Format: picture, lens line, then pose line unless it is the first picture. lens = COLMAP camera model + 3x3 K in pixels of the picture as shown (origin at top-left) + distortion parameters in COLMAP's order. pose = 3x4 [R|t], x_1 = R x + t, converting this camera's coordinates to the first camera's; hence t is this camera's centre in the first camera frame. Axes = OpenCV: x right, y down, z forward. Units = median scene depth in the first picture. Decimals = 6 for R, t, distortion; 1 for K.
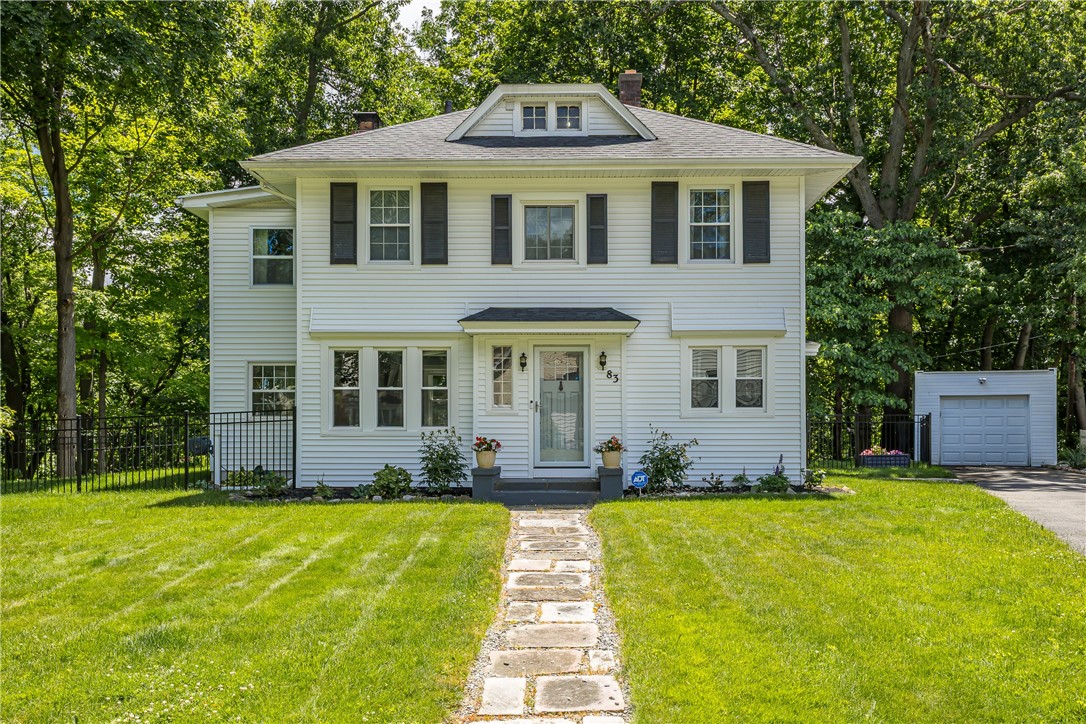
lens RADIAL K [[958.0, 0, 543.7], [0, 958.0, 434.6], [0, 0, 1]] dist [0.012453, 0.005218]
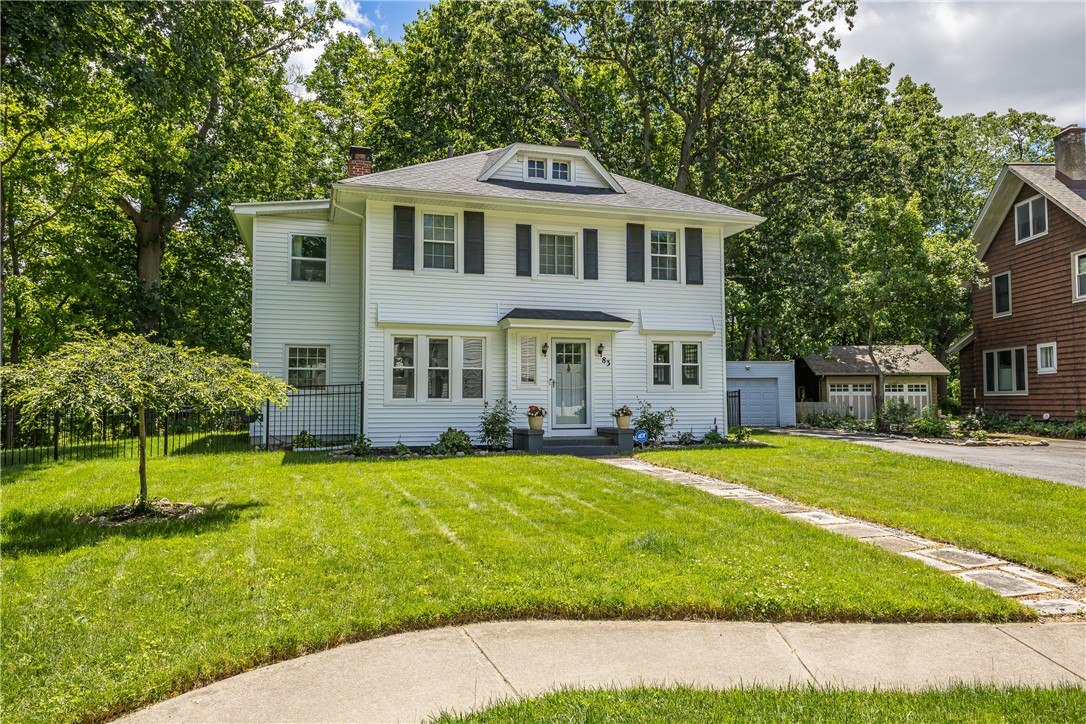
lens RADIAL K [[765.3, 0, 542.6], [0, 765.3, 360.7], [0, 0, 1]] dist [0.009834, -0.000521]
pose [[0.949970, 0.016456, 0.311907, -0.347755], [0.002147, 0.998244, -0.059203, 0.002629], [-0.312334, 0.056911, 0.948266, -0.009524]]
